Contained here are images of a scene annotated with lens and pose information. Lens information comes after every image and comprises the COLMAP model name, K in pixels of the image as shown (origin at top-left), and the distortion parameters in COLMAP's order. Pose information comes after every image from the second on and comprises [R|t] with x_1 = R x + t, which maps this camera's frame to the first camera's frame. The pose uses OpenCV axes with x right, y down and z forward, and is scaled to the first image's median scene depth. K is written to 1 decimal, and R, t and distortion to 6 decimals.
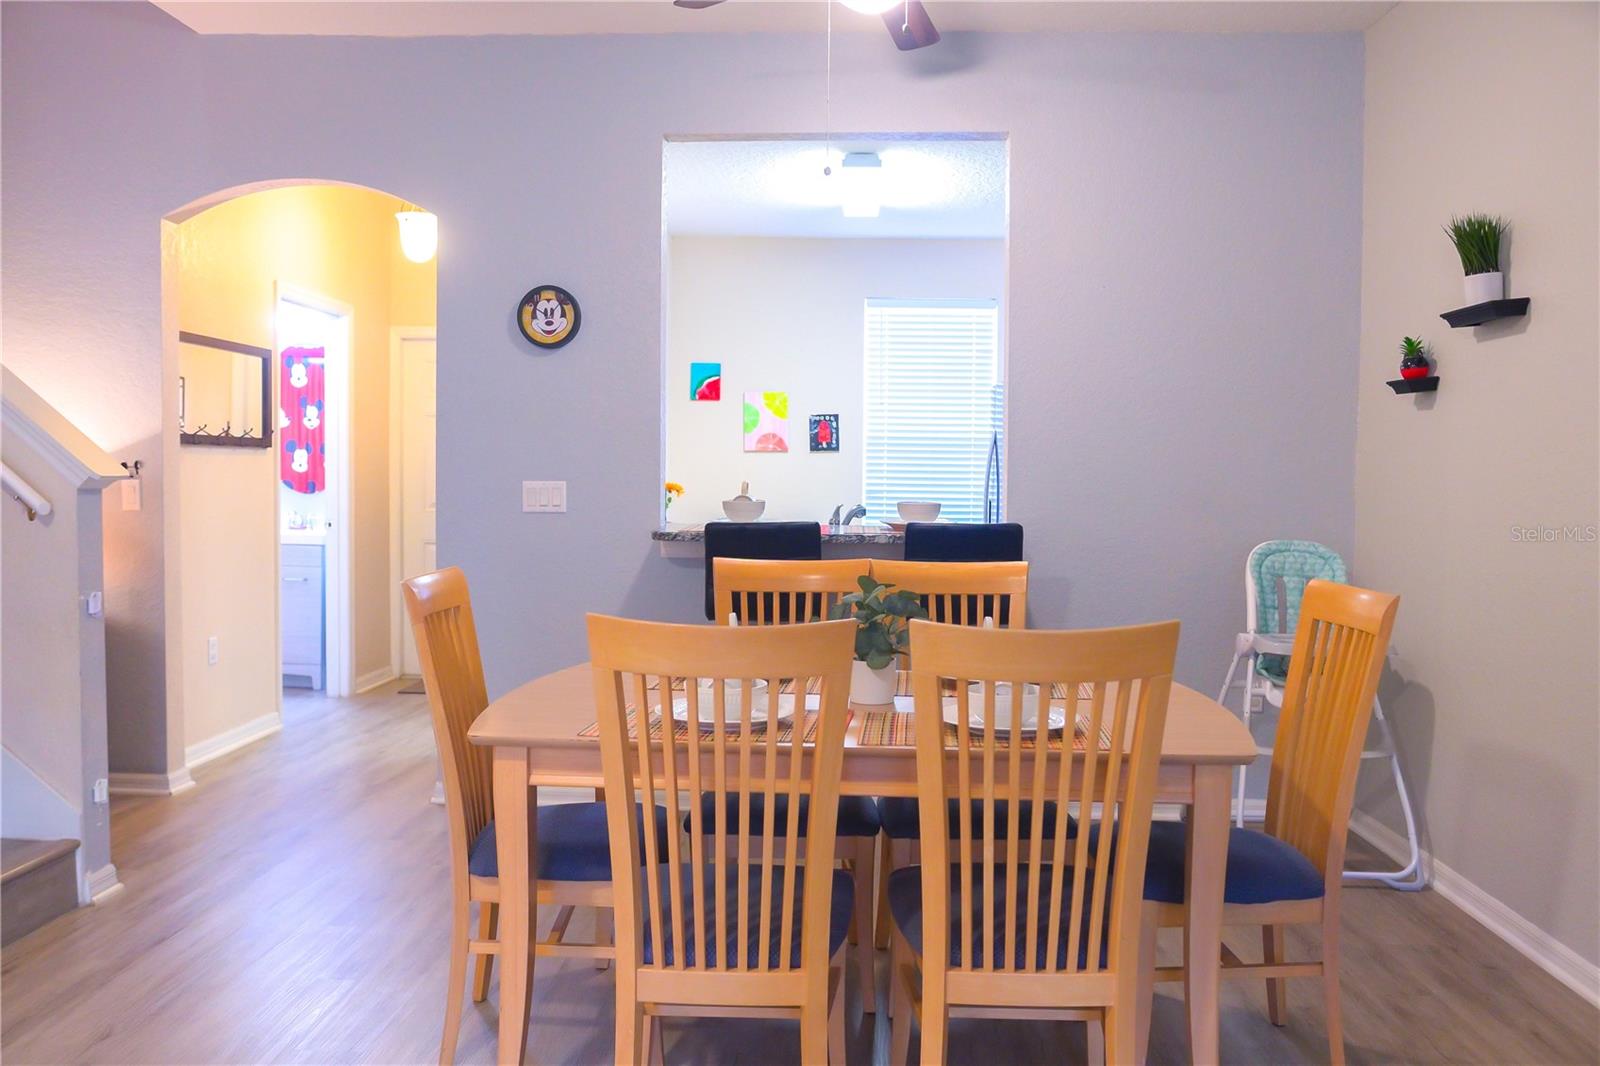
lens RADIAL K [[1283.5, 0, 795.7], [0, 1283.5, 536.3], [0, 0, 1]] dist [-0.084122, 0.078761]
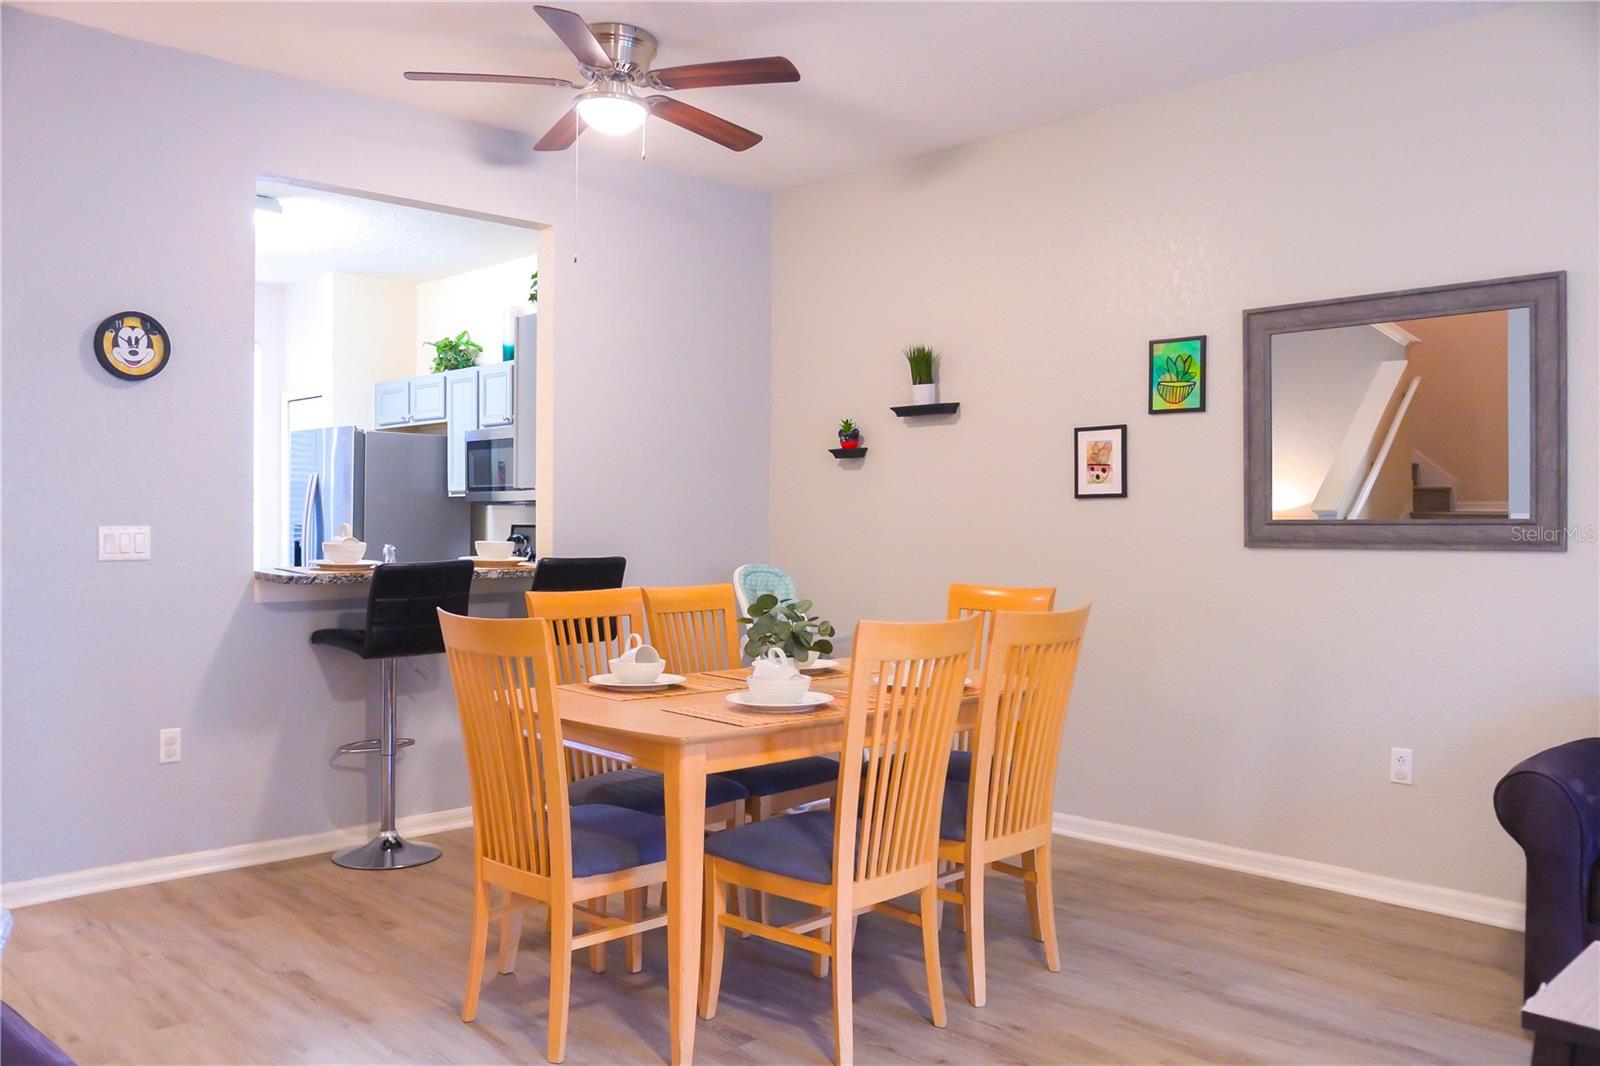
lens RADIAL K [[1290.6, 0, 796.9], [0, 1290.6, 502.3], [0, 0, 1]] dist [-0.030510, -0.003193]
pose [[0.684539, 0.003115, 0.728969, -0.536029], [0.035220, 0.998682, -0.037340, -0.009010], [-0.728125, 0.051235, 0.683527, 0.032537]]
